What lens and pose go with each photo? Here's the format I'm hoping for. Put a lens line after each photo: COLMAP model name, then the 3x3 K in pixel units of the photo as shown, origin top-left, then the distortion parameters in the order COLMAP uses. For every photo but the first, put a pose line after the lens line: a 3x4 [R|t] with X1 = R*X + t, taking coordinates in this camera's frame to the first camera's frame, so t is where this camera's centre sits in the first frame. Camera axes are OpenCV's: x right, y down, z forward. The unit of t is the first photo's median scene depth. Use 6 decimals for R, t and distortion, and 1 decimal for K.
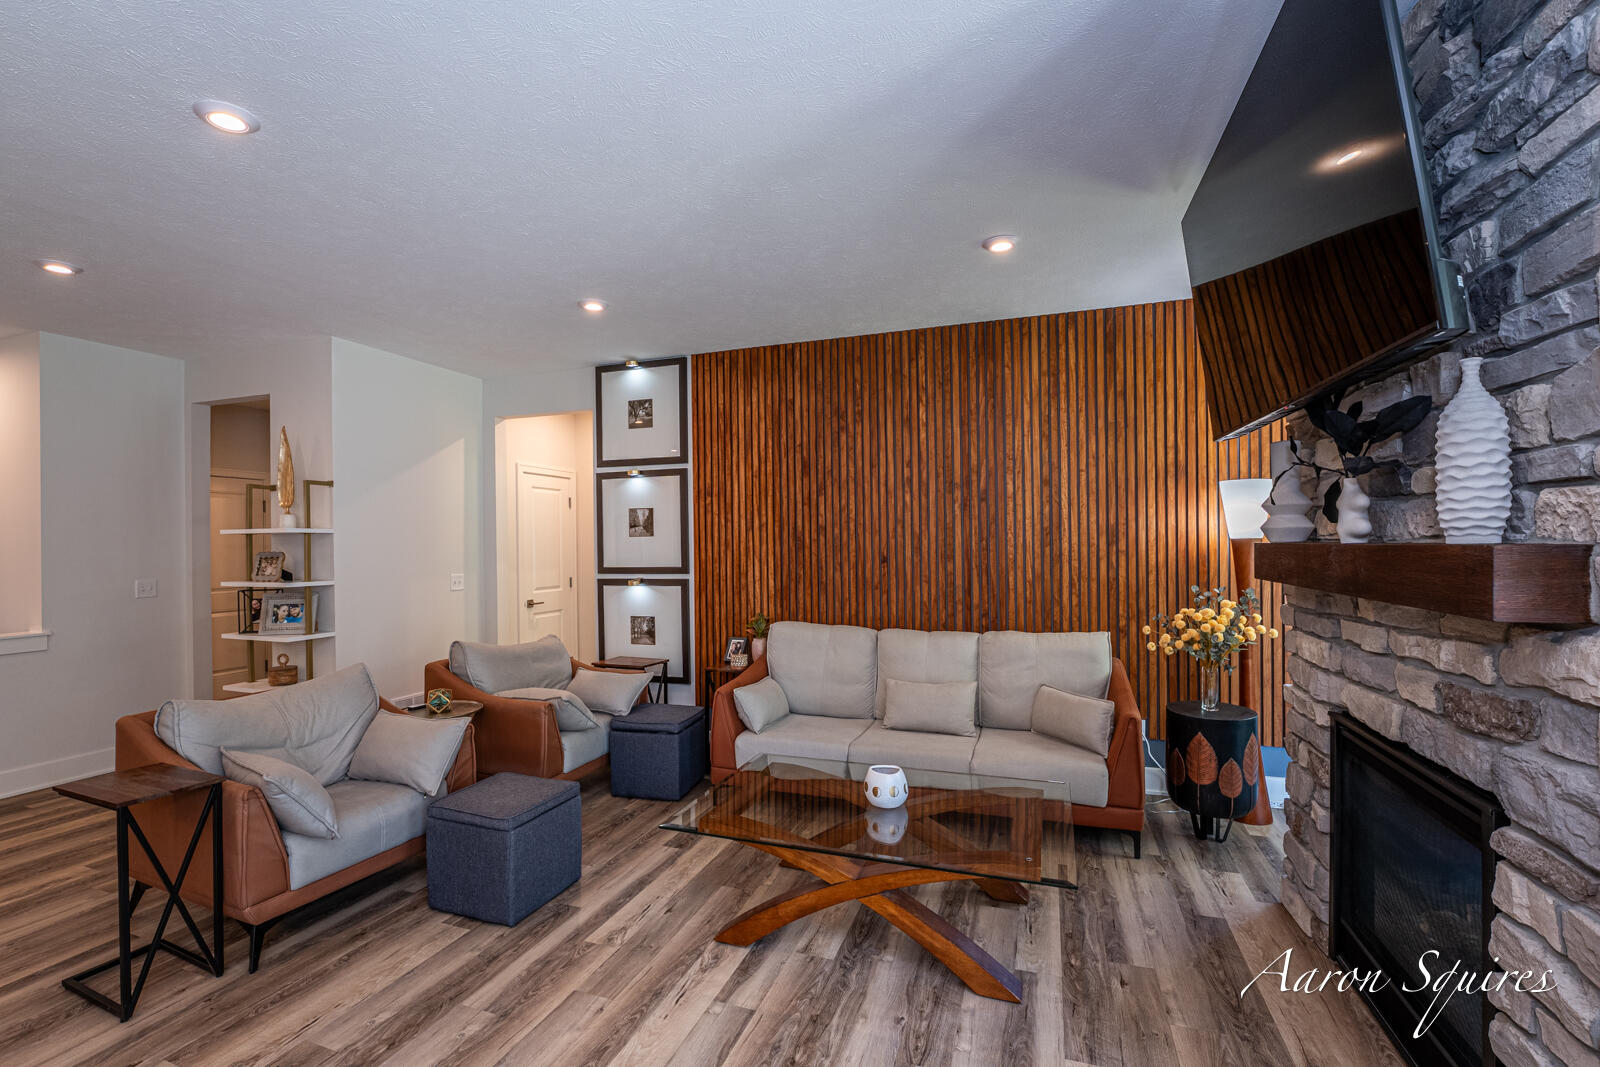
lens RADIAL K [[690.3, 0, 796.7], [0, 690.3, 546.1], [0, 0, 1]] dist [-0.019021, -0.000181]
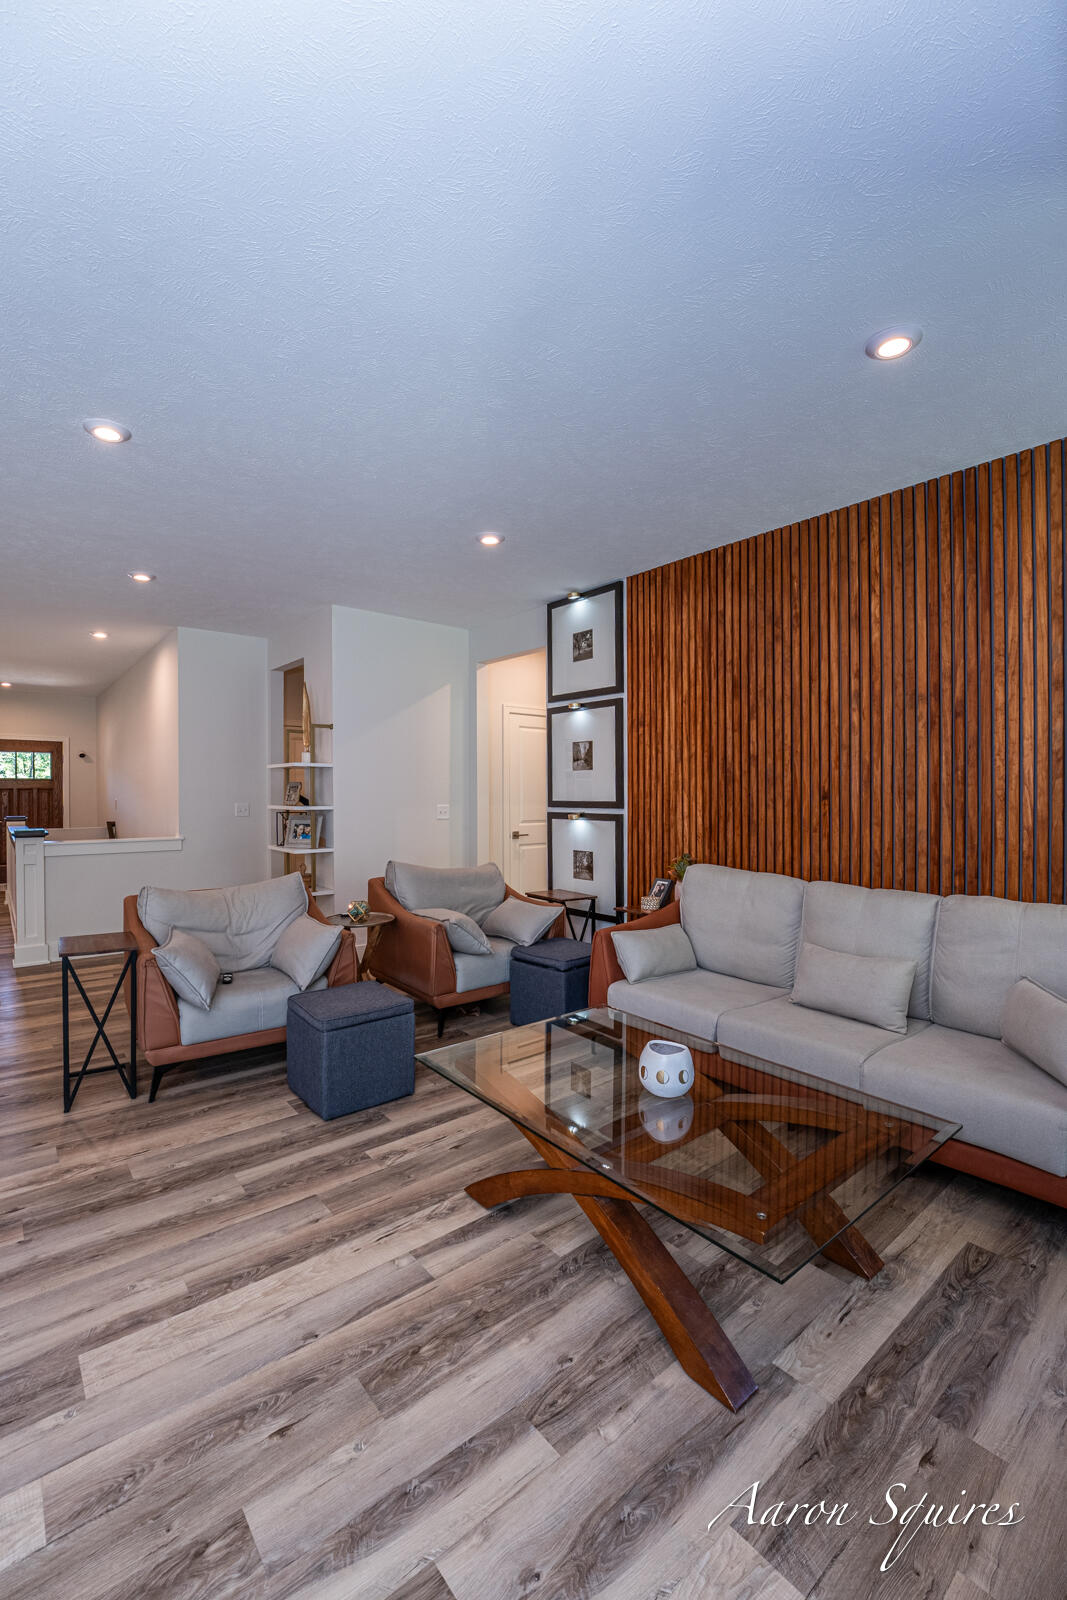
lens RADIAL K [[671.7, 0, 533.5], [0, 671.7, 800.0], [0, 0, 1]] dist [-0.030760, 0.005049]
pose [[0.859413, 0.017837, -0.510970, 0.237738], [-0.011388, 0.999811, 0.015748, 0.016777], [0.511155, -0.007715, 0.859454, 0.159427]]
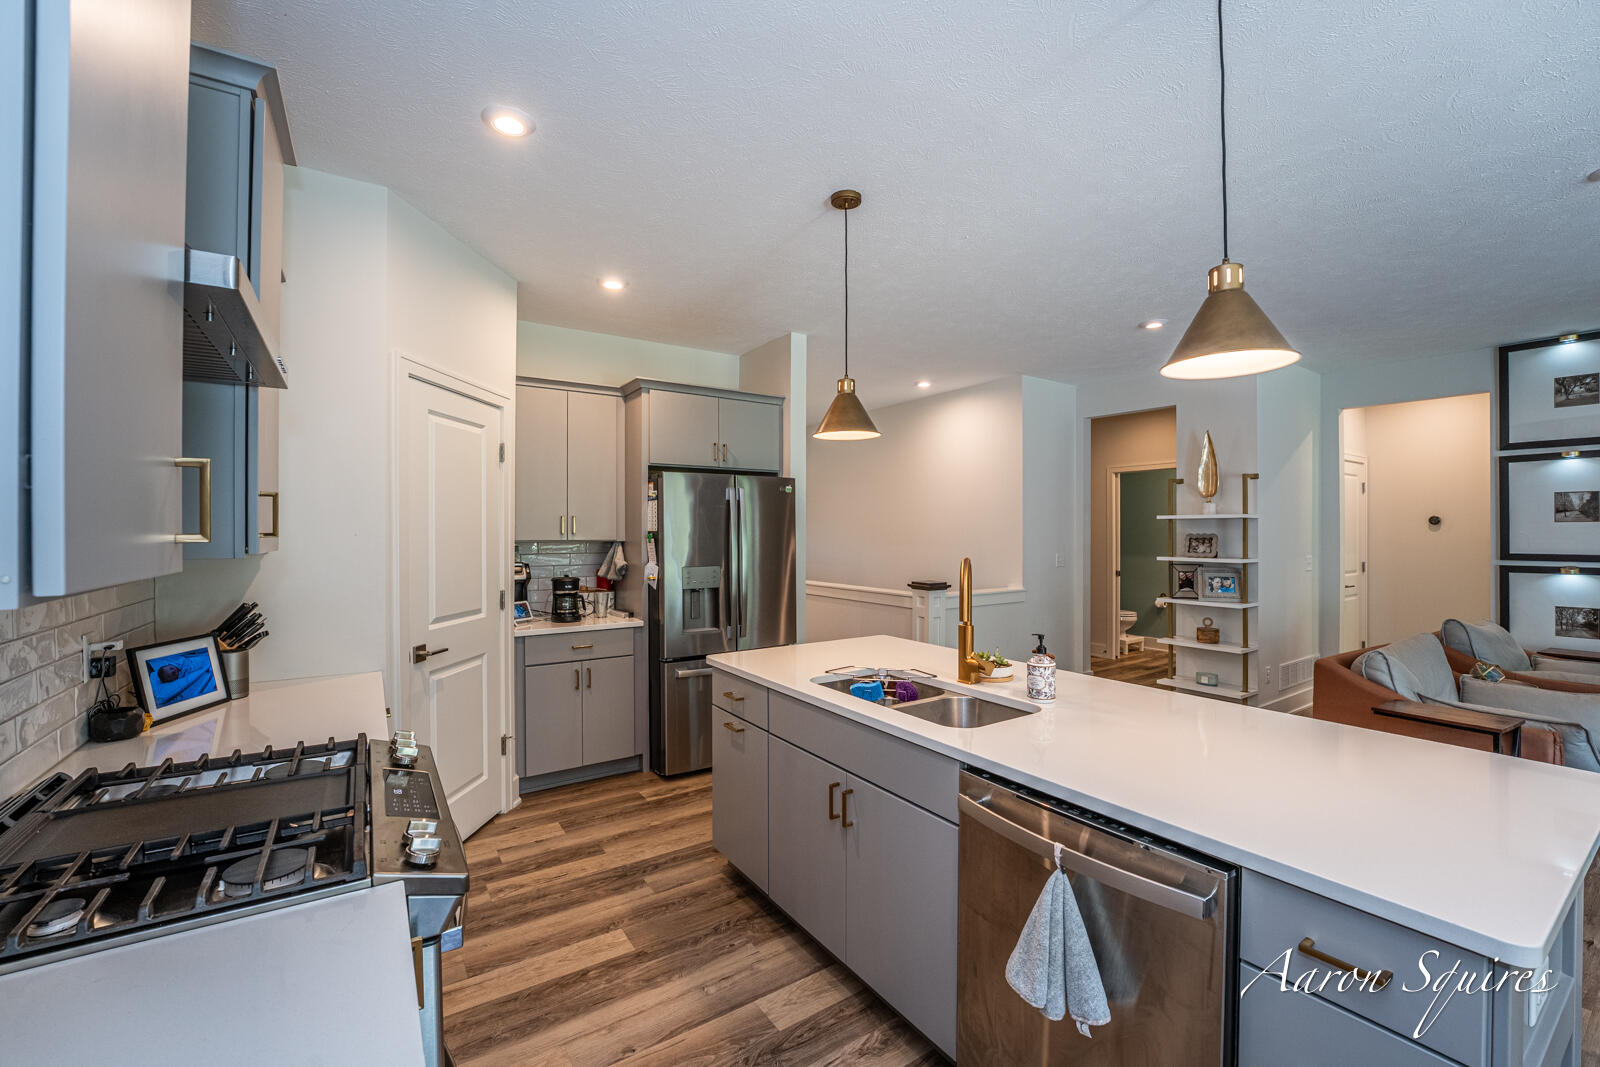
lens RADIAL K [[656.7, 0, 804.4], [0, 656.7, 528.1], [0, 0, 1]] dist [-0.023418, 0.000414]
pose [[0.804814, 0.007365, -0.593481, -0.642238], [-0.009626, 0.999953, -0.000645, 0.006205], [0.593449, 0.006232, 0.804847, -0.358839]]
